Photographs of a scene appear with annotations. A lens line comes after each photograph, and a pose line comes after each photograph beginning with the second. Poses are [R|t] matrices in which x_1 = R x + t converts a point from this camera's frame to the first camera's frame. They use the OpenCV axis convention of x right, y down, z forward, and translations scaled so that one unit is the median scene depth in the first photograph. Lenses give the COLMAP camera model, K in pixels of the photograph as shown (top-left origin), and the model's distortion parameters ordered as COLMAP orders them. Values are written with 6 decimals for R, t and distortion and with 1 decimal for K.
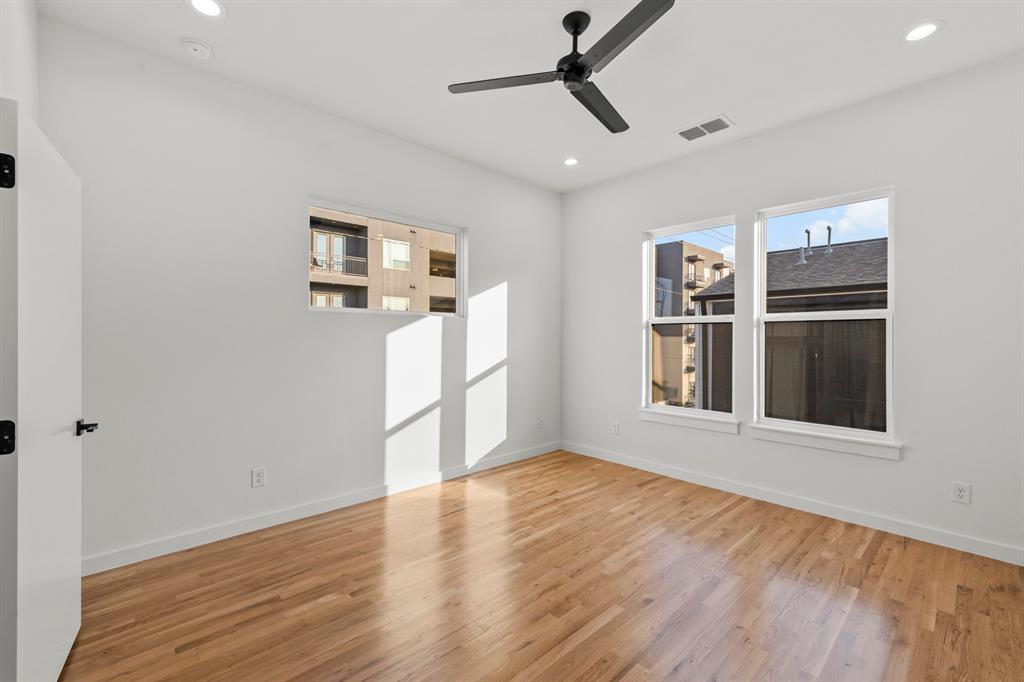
lens RADIAL K [[428.9, 0, 504.9], [0, 428.9, 339.7], [0, 0, 1]] dist [0.002004, -0.000614]
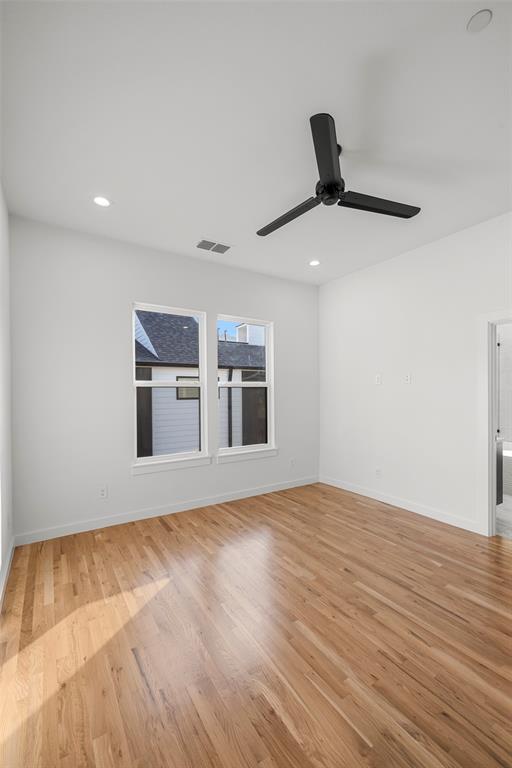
lens RADIAL K [[321.7, 0, 255.2], [0, 321.7, 396.3], [0, 0, 1]] dist [0.002004, -0.000614]
pose [[0.169659, -0.015061, 0.985388, -0.567190], [0.012185, 0.999839, 0.013184, -0.025659], [-0.985427, 0.009770, 0.169815, 0.742042]]
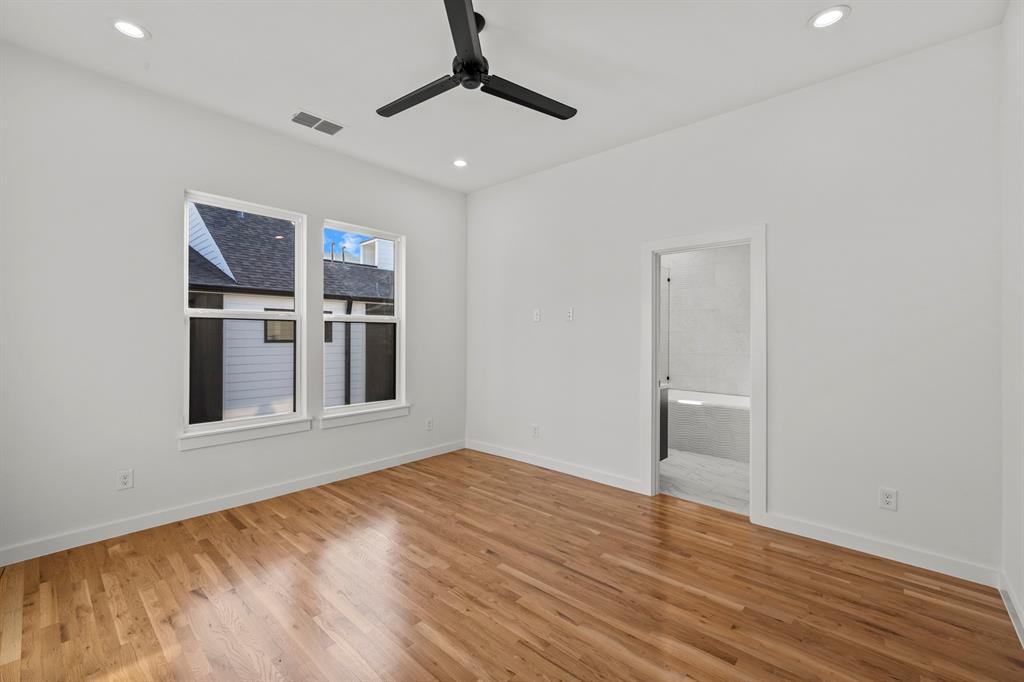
lens RADIAL K [[428.9, 0, 502.4], [0, 428.9, 335.3], [0, 0, 1]] dist [0.002004, -0.000614]
pose [[-0.087839, 0.000803, 0.996134, -0.585003], [0.002129, 0.999998, -0.000619, -0.004523], [-0.996132, 0.002067, -0.087840, 0.707387]]
